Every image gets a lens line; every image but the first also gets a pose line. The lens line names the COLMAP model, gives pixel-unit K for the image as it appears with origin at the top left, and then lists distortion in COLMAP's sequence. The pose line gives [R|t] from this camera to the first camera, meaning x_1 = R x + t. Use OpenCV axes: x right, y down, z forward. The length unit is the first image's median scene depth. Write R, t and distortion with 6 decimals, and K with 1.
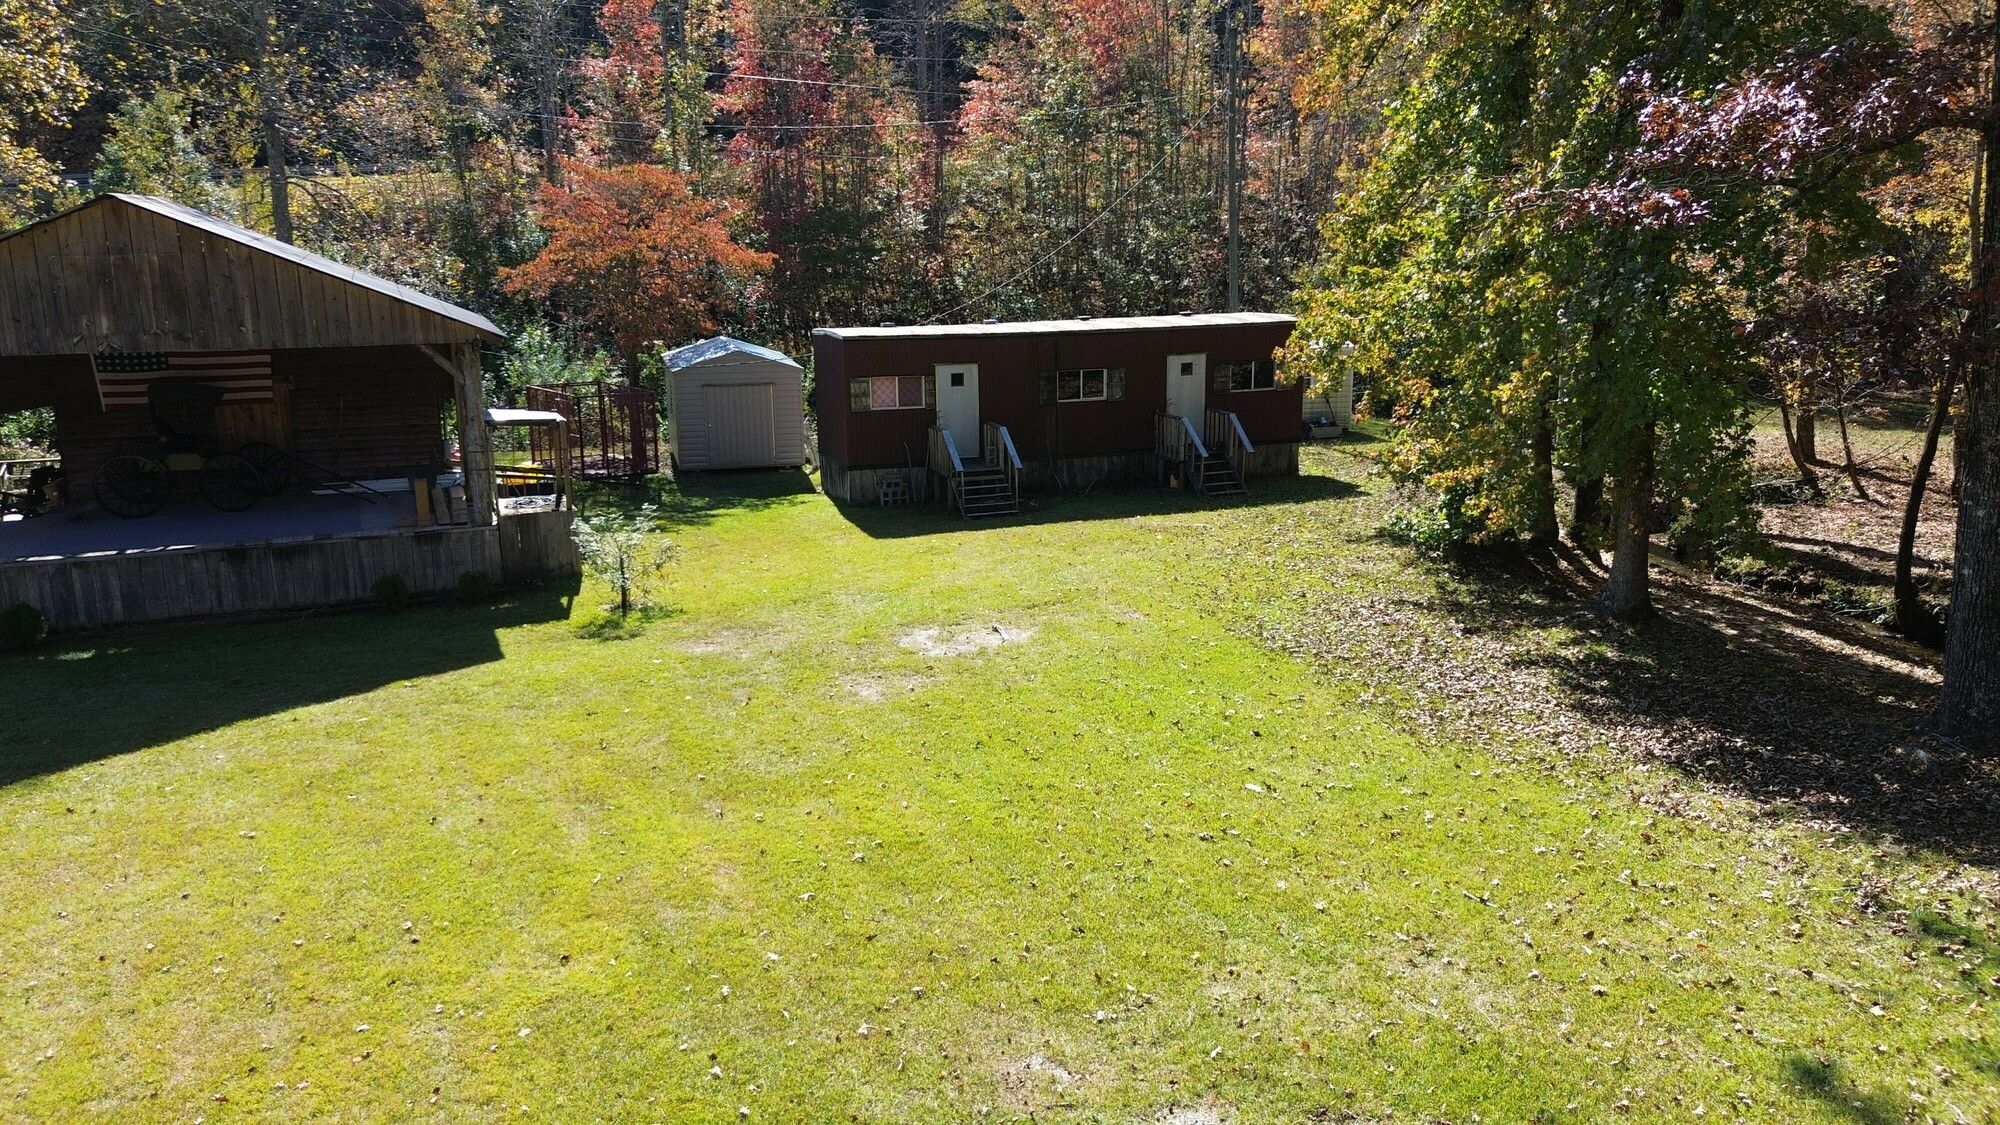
lens RADIAL K [[1463.6, 0, 999.2], [0, 1463.6, 577.4], [0, 0, 1]] dist [0.042733, -0.041239]
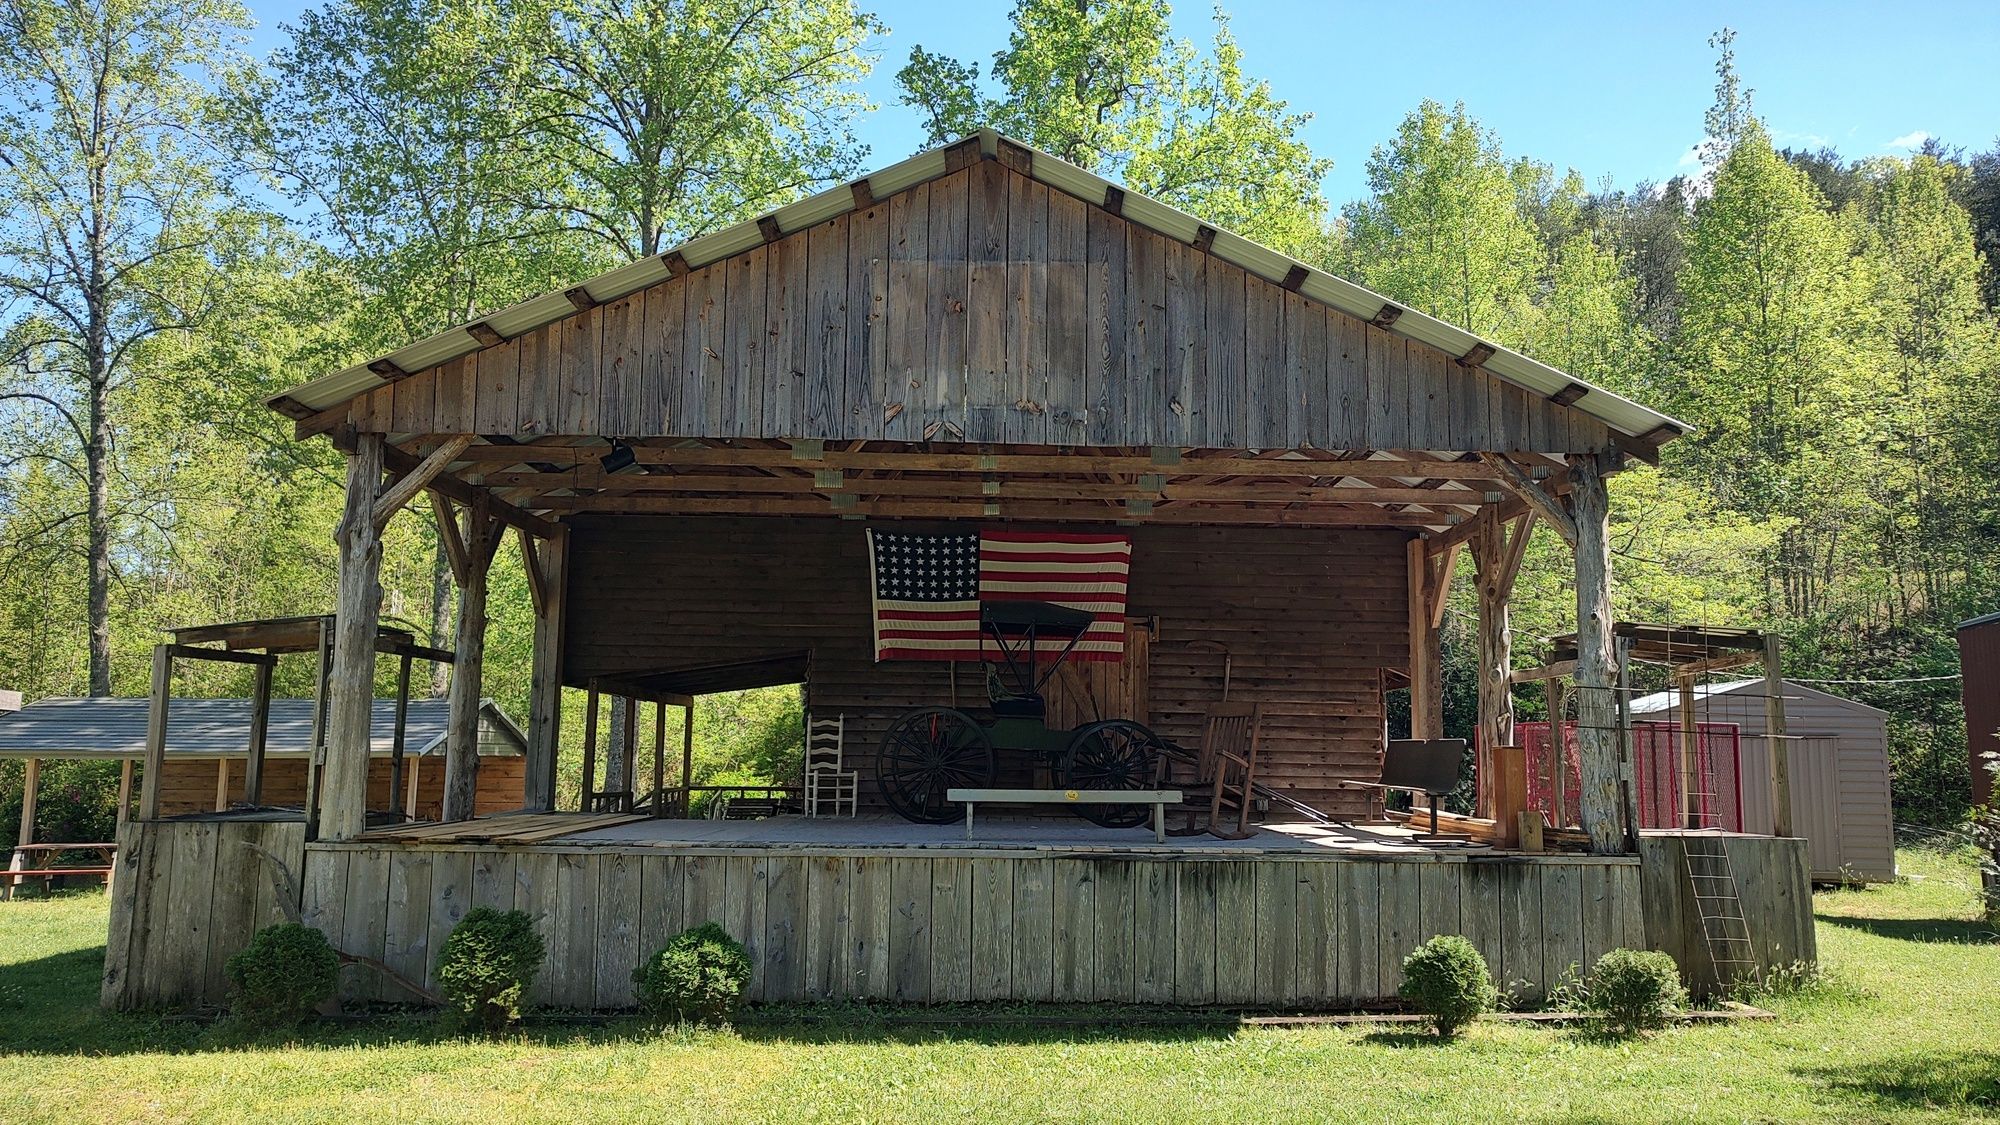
lens RADIAL K [[1388.0, 0, 1016.7], [0, 1388.0, 570.7], [0, 0, 1]] dist [0.010097, 0.000003]
pose [[0.926214, -0.039424, -0.374931, -0.380095], [-0.100051, 0.933150, -0.345283, 0.050952], [0.363479, 0.357318, 0.860353, 0.582667]]
